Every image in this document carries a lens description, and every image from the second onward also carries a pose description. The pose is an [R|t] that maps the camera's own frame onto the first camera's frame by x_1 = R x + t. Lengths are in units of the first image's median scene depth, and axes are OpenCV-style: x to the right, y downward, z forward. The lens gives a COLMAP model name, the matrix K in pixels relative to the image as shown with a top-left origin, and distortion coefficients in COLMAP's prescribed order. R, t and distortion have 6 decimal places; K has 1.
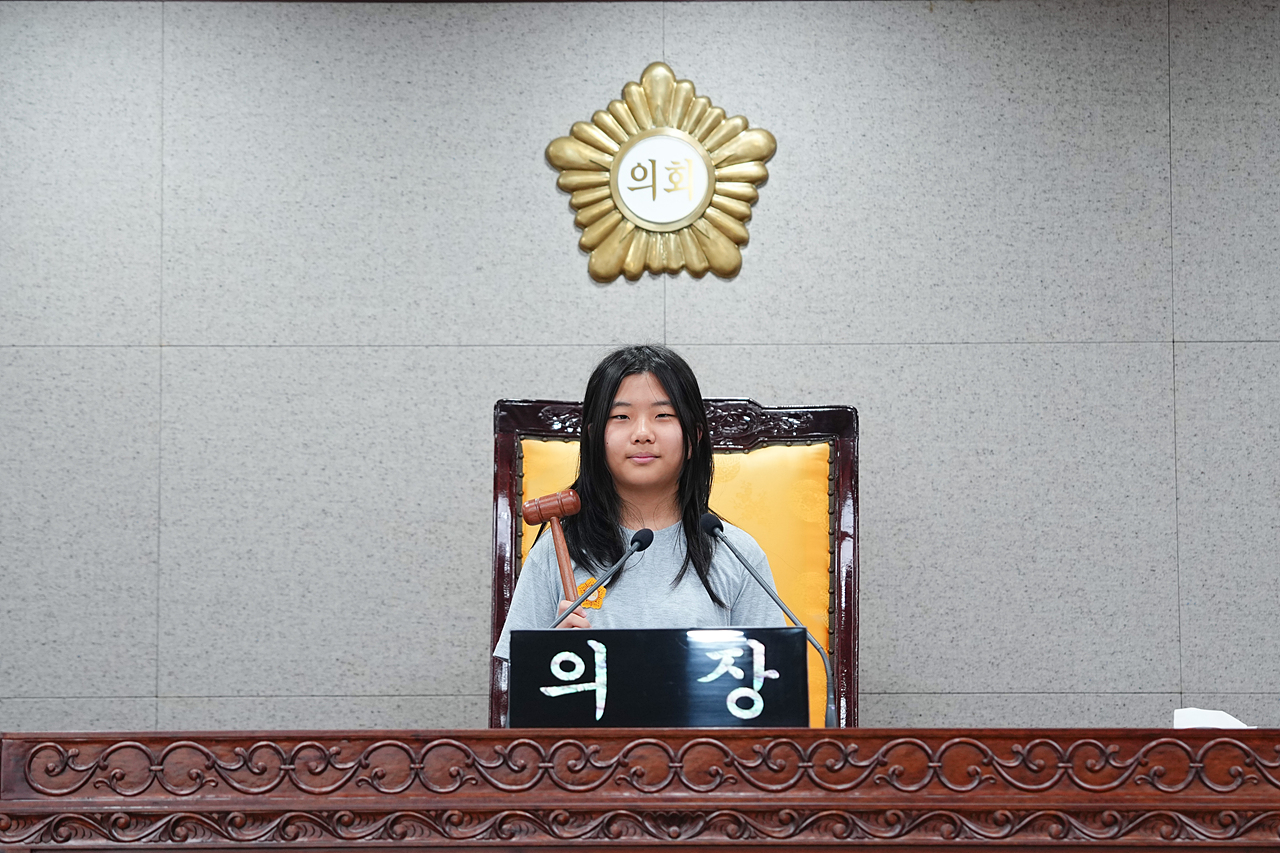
lens RADIAL K [[3733.3, 0, 650.9], [0, 3733.3, 428.0], [0, 0, 1]] dist [0.265236, 0.000000]
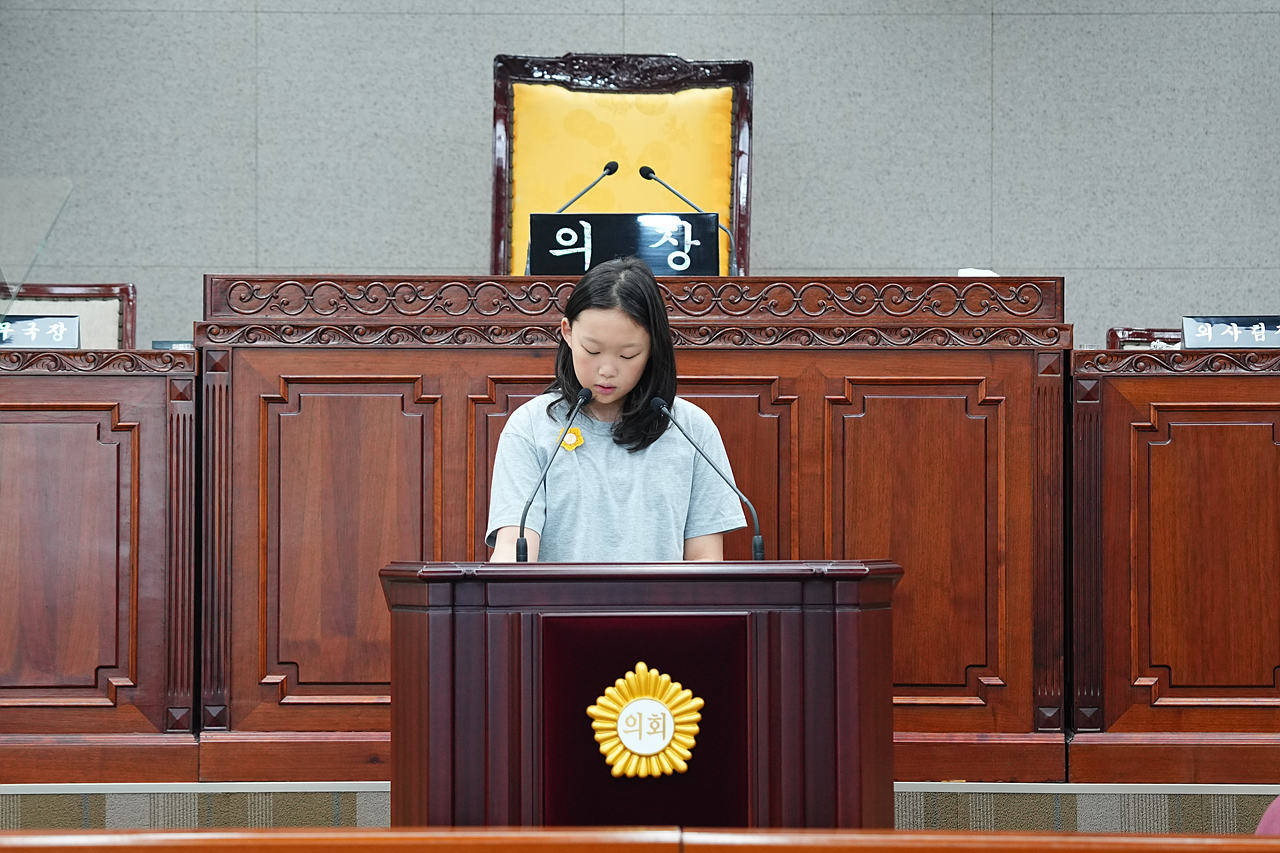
lens RADIAL K [[3733.3, 0, 634.3], [0, 3733.3, 462.3], [0, 0, 1]] dist [0.265236, 0.000000]
pose [[0.999908, 0.005321, 0.012513, -0.008944], [-0.006667, 0.993895, 0.110124, -0.010674], [-0.011851, -0.110198, 0.993839, -0.397813]]
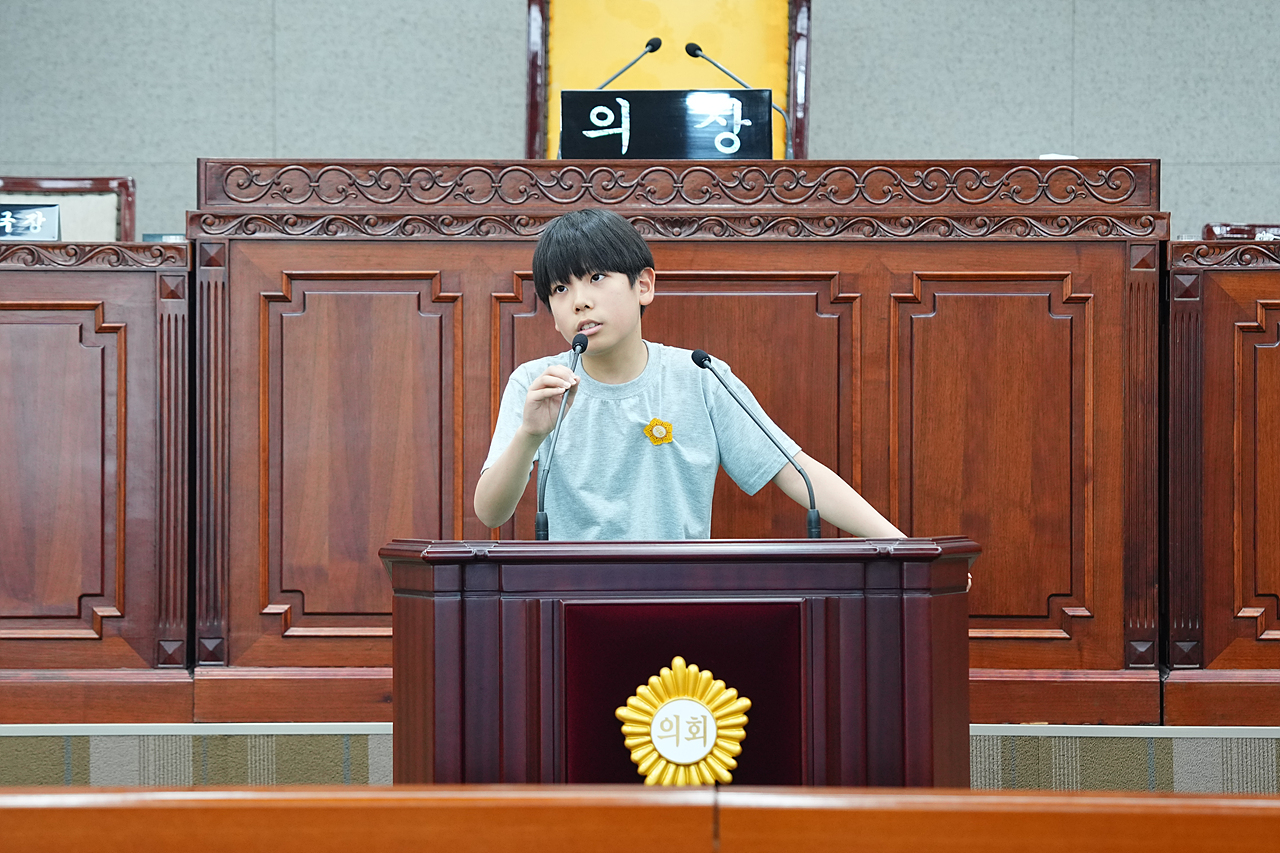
lens RADIAL K [[3733.3, 0, 634.7], [0, 3733.3, 421.8], [0, 0, 1]] dist [0.265236, 0.000000]
pose [[0.999975, 0.004959, -0.004992, -0.001596], [-0.004347, 0.993256, 0.115861, 0.010077], [0.005533, -0.115836, 0.993253, -0.287811]]
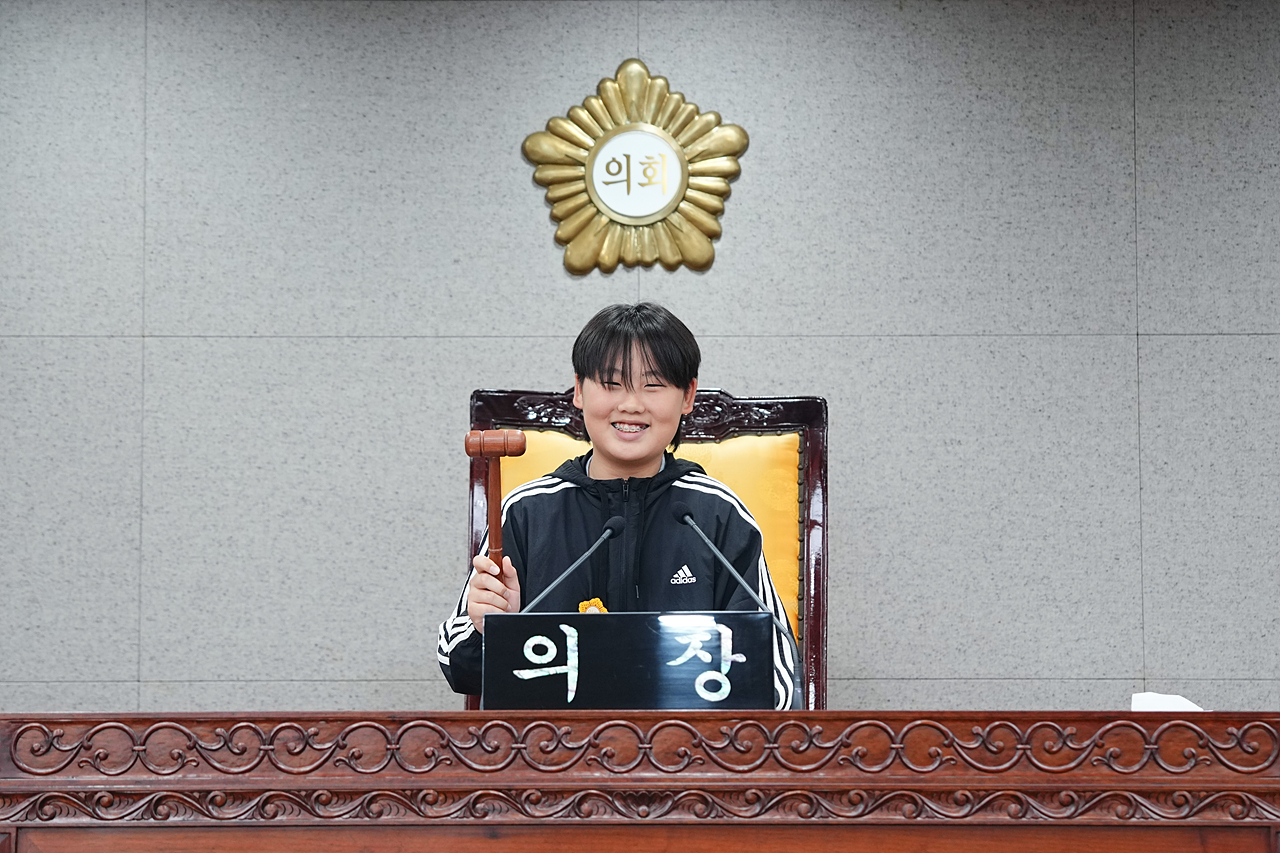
lens RADIAL K [[3733.3, 0, 645.5], [0, 3733.3, 418.4], [0, 0, 1]] dist [0.265236, 0.000000]
pose [[0.999991, 0.002138, 0.003767, 0.001822], [-0.002138, 0.999998, 0.000003, 0.000079], [-0.003767, -0.000011, 0.999993, -0.018541]]
